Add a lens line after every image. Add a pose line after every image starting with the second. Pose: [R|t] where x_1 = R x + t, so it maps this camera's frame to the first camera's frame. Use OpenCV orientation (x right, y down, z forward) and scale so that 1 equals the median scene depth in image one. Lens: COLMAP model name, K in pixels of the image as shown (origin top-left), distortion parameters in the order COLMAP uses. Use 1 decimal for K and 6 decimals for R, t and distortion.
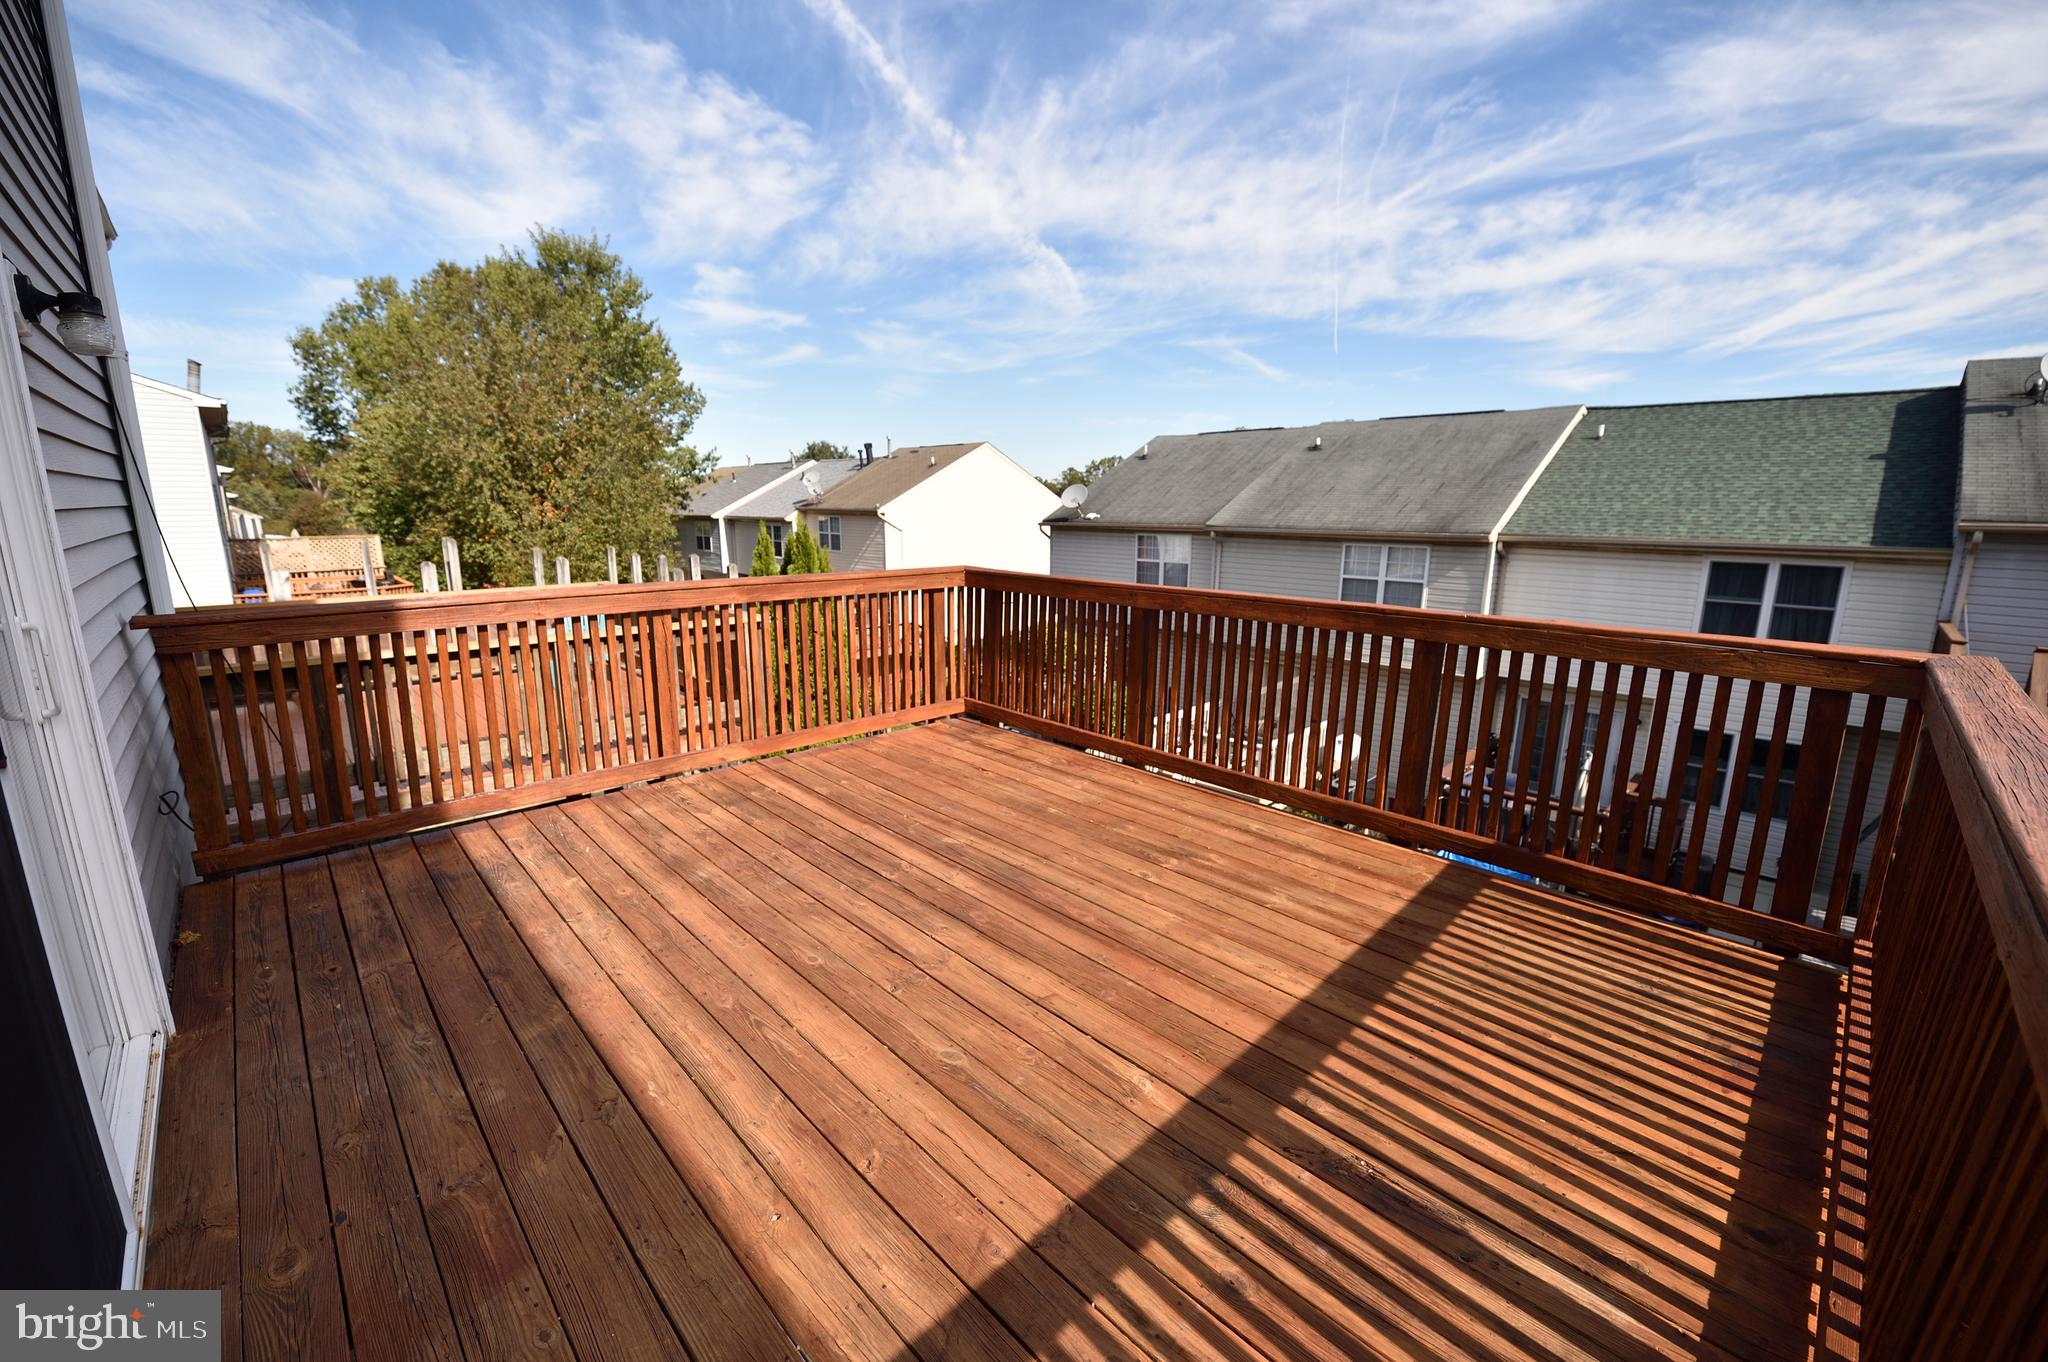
lens RADIAL K [[810.5, 0, 1020.5], [0, 810.5, 677.0], [0, 0, 1]] dist [-0.017996, -0.002397]
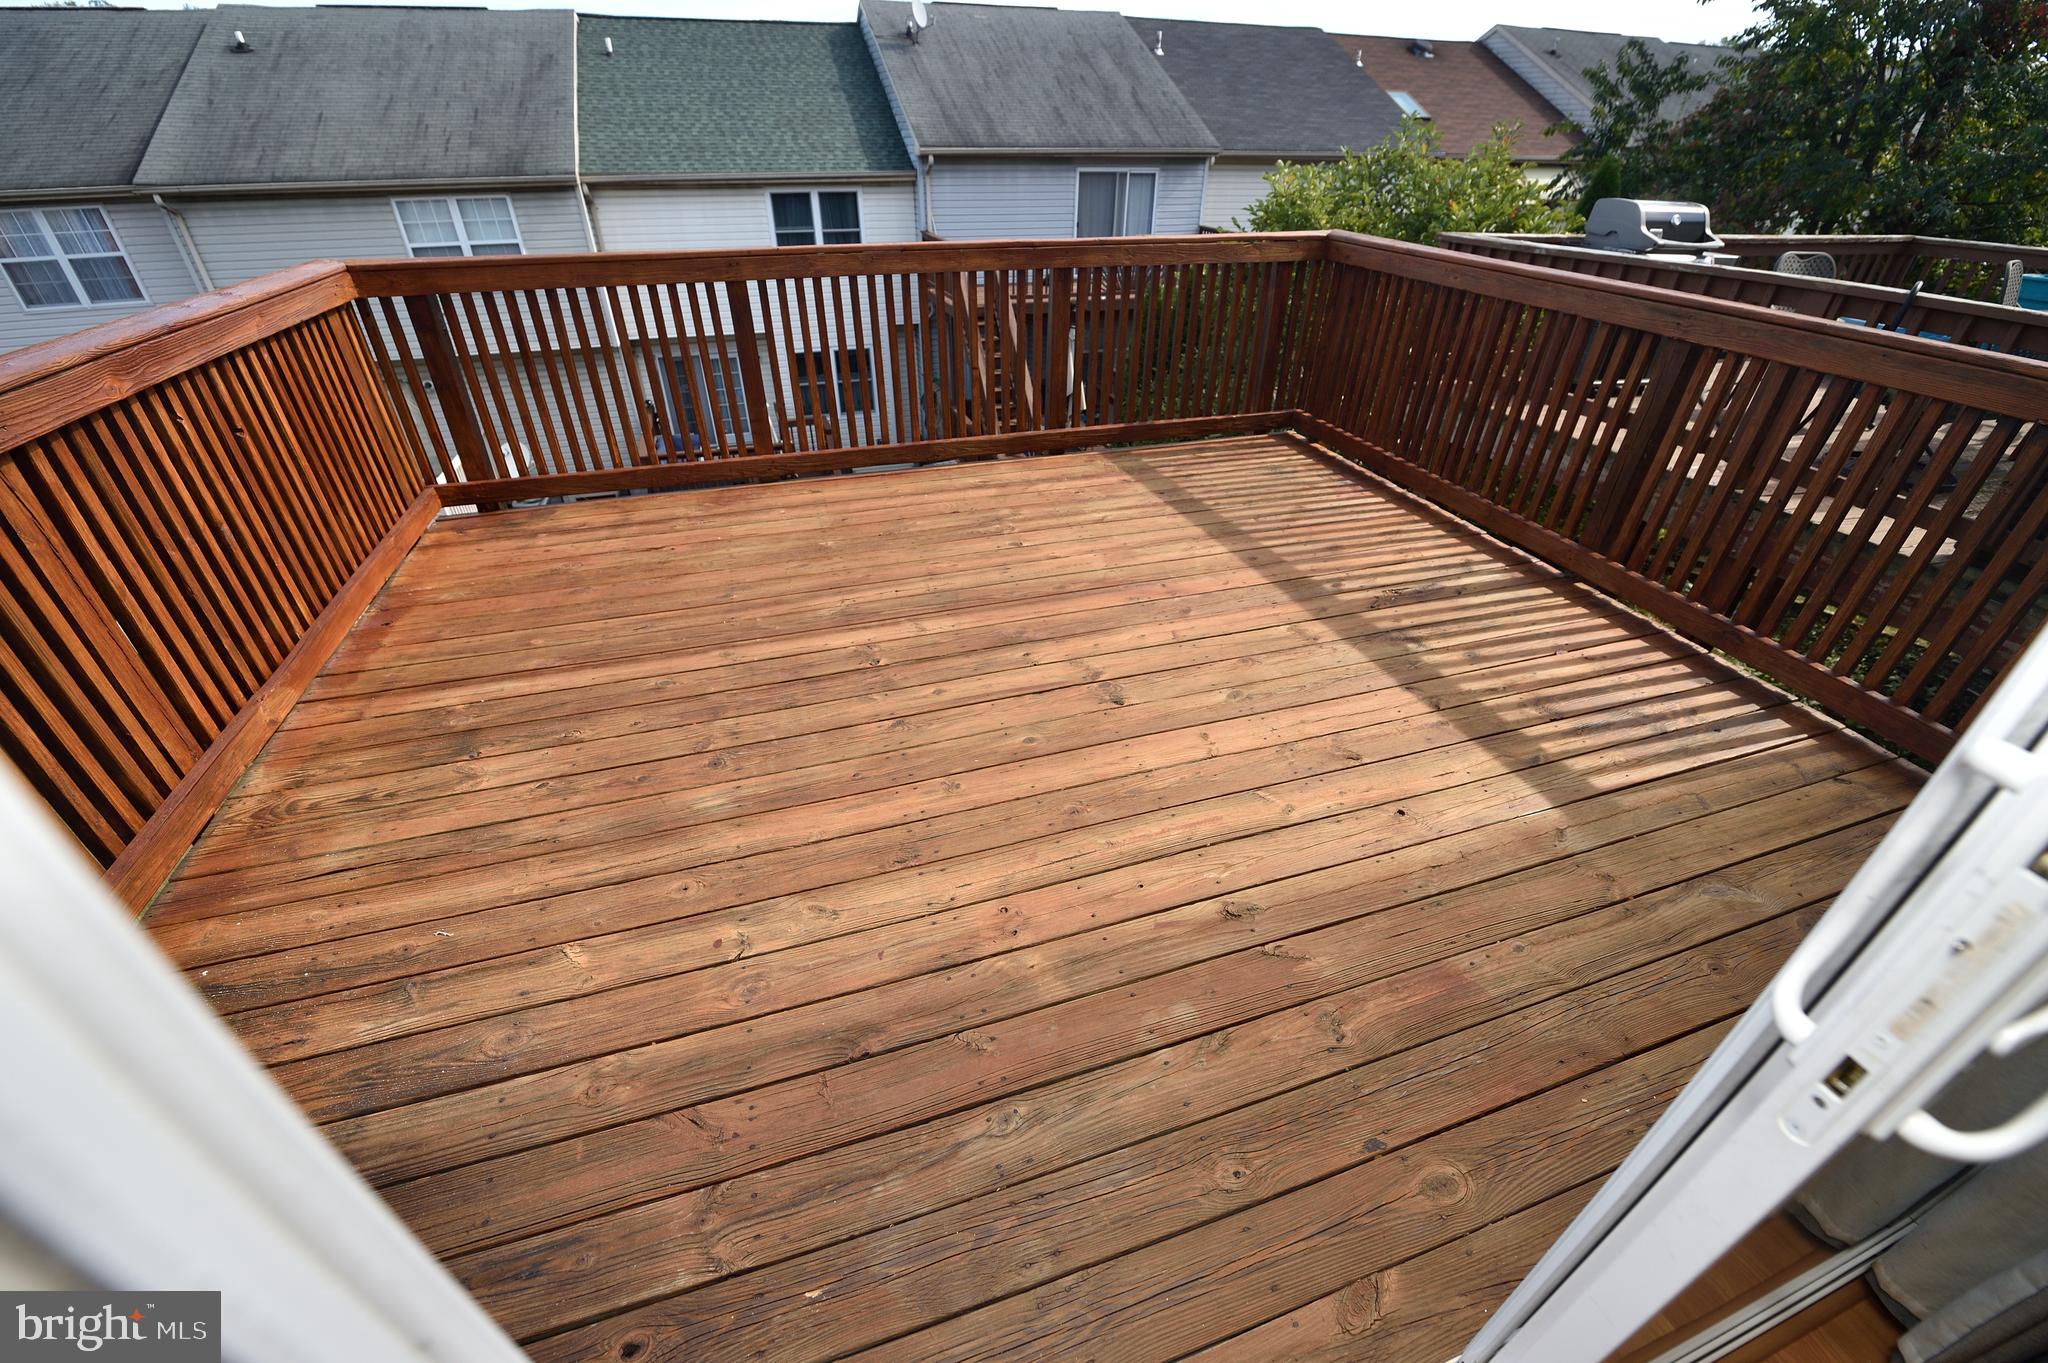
lens RADIAL K [[810.5, 0, 1027.3], [0, 810.5, 674.9], [0, 0, 1]] dist [-0.017996, -0.002397]
pose [[0.439135, -0.496814, 0.748556, -0.669060], [0.182372, 0.865138, 0.467202, -0.089633], [-0.879716, -0.068649, 0.470517, 0.459260]]
